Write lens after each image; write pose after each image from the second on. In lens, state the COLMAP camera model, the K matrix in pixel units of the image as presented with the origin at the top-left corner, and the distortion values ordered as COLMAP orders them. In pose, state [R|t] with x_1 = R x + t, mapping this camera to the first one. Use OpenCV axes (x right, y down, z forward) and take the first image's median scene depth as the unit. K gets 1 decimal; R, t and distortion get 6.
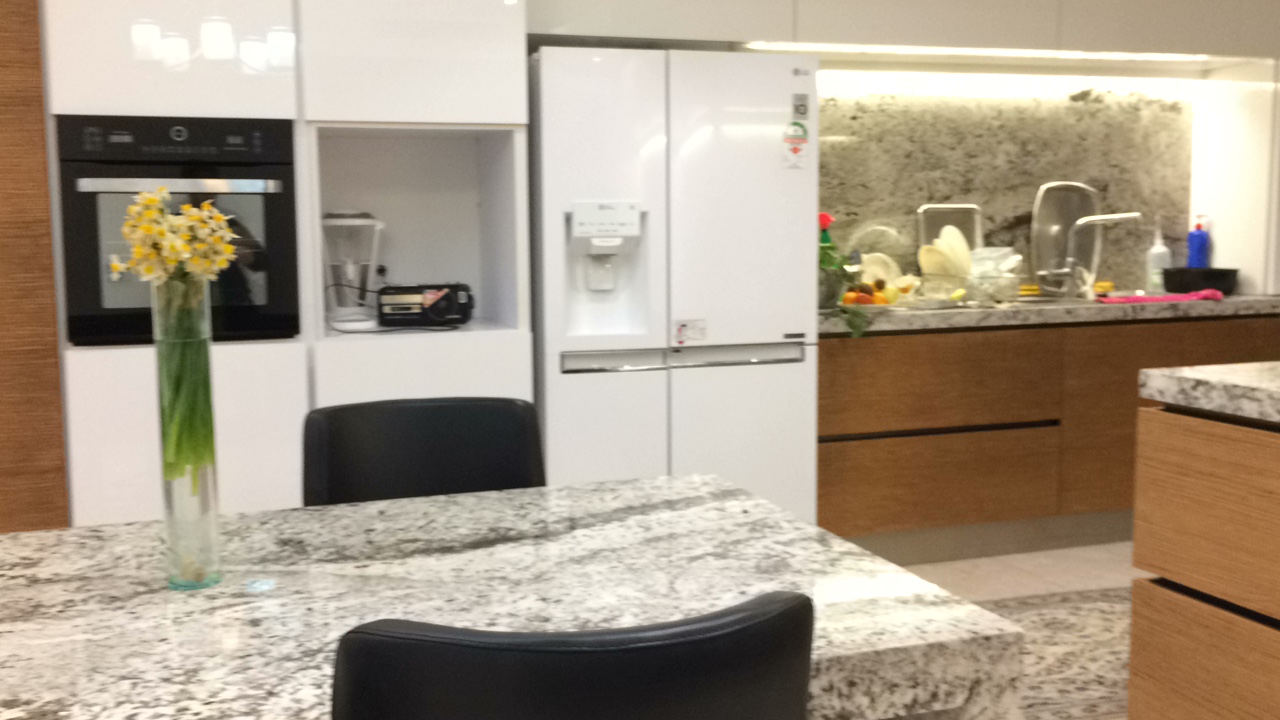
lens RADIAL K [[1215.5, 0, 639.9], [0, 1215.5, 357.3], [0, 0, 1]] dist [0.089099, -0.084047]
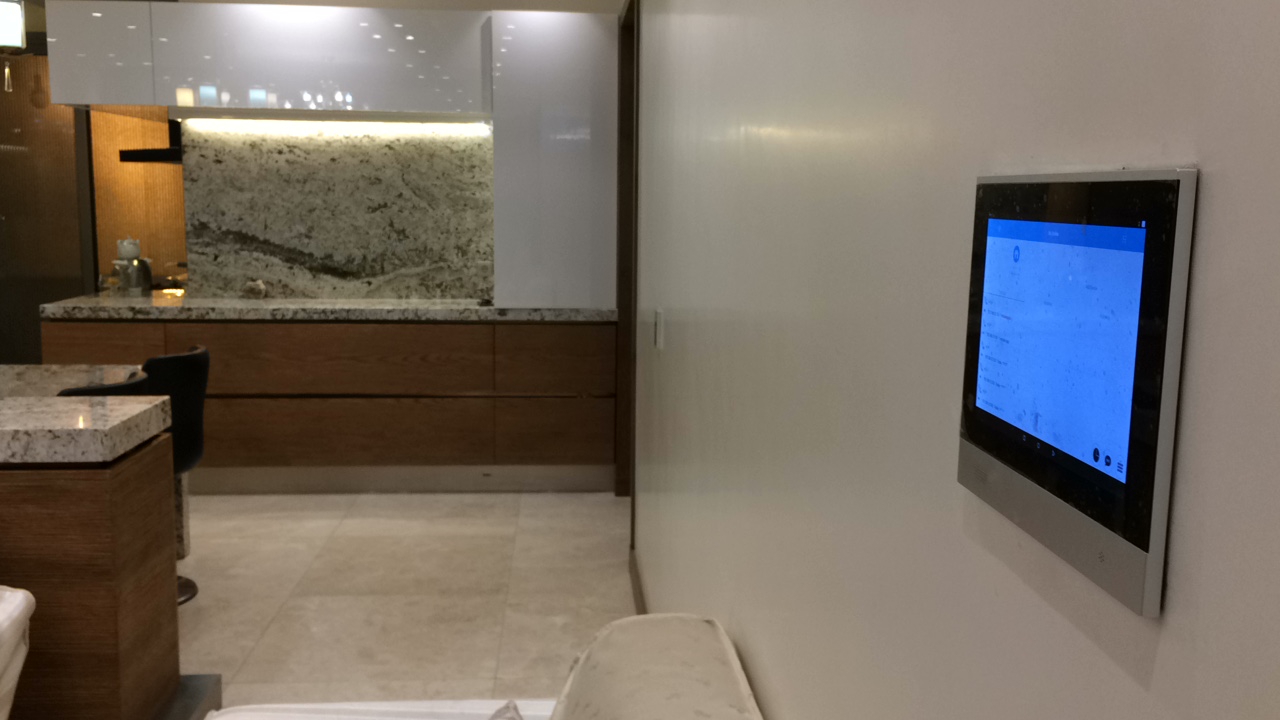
lens RADIAL K [[1215.5, 0, 639.9], [0, 1215.5, 357.3], [0, 0, 1]] dist [0.089099, -0.084047]
pose [[0.266765, -0.111370, 0.957305, -0.903584], [0.085722, 0.992106, 0.091531, -0.005126], [-0.959942, 0.057644, 0.274206, -0.412379]]
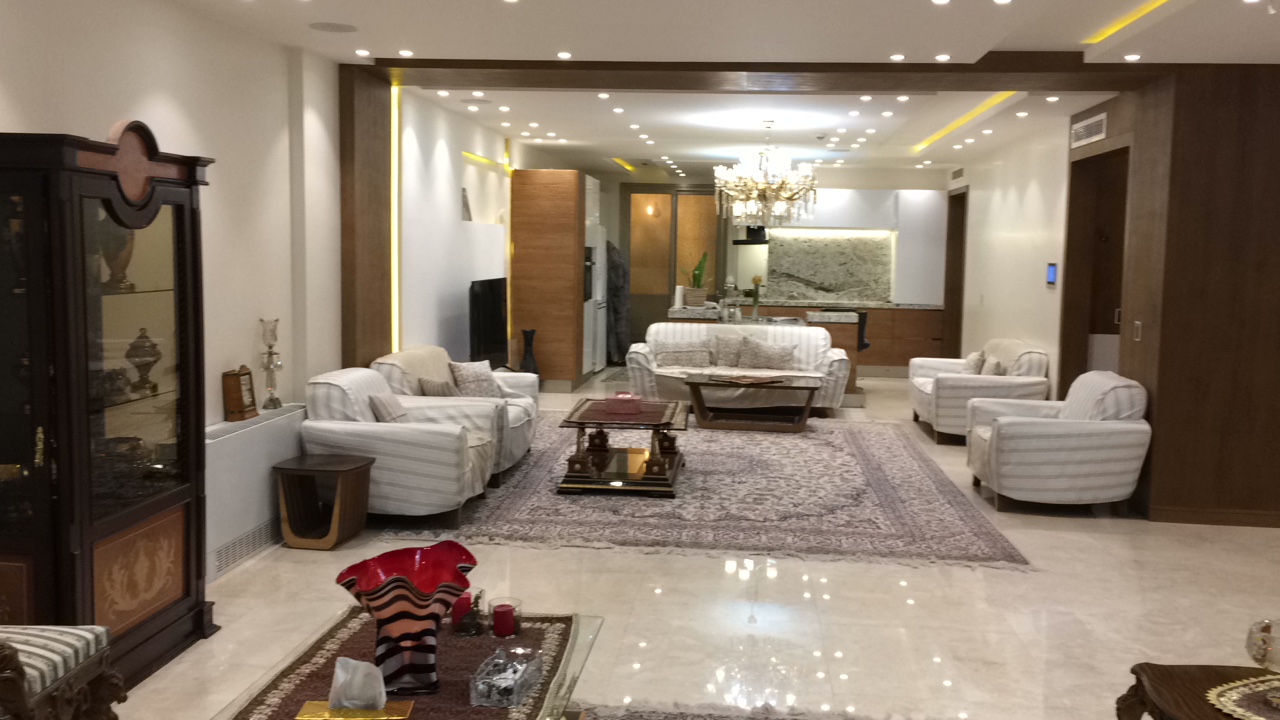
lens RADIAL K [[1215.5, 0, 639.9], [0, 1215.5, 357.3], [0, 0, 1]] dist [0.089099, -0.084047]
pose [[0.412351, -0.060810, 0.908993, -3.197099], [0.067419, 0.997071, 0.036119, 0.030461], [-0.908527, 0.046390, 0.415243, -0.674161]]
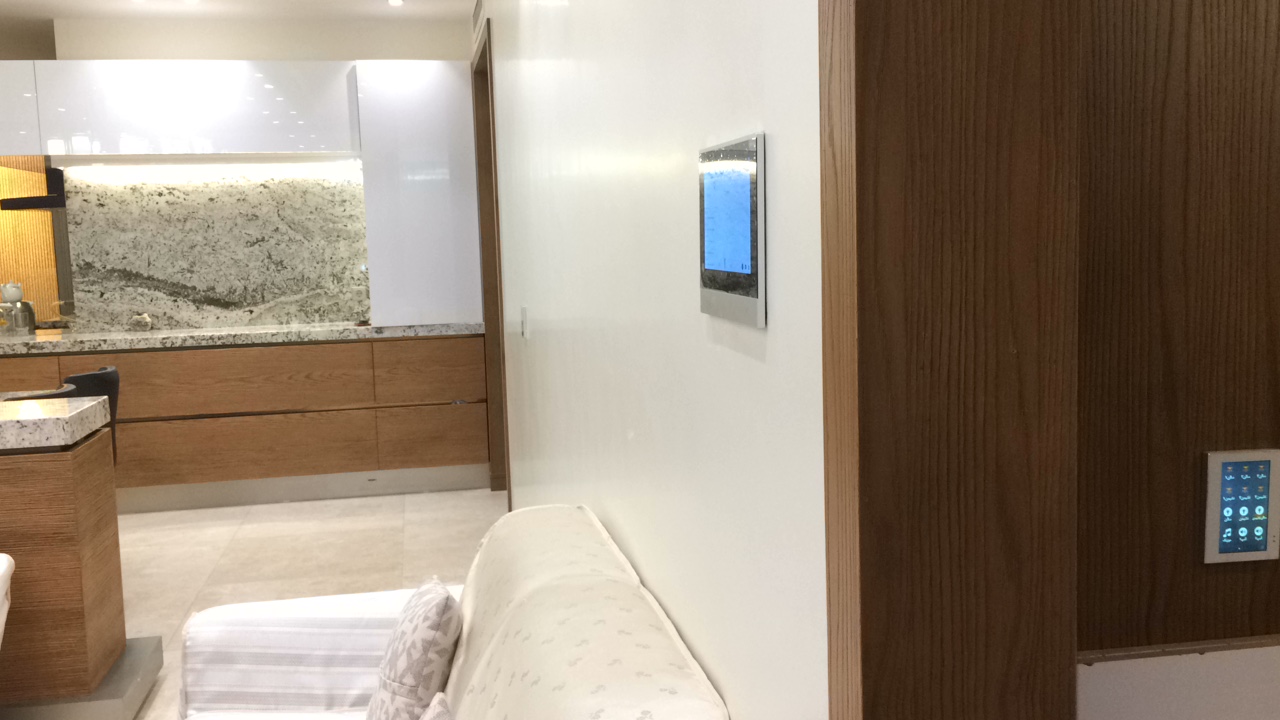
lens RADIAL K [[1215.5, 0, 639.9], [0, 1215.5, 357.3], [0, 0, 1]] dist [0.089099, -0.084047]
pose [[0.148972, -0.092604, 0.984496, -1.080773], [0.131352, 0.988636, 0.073117, 0.022339], [-0.980079, 0.118423, 0.159442, -0.447087]]
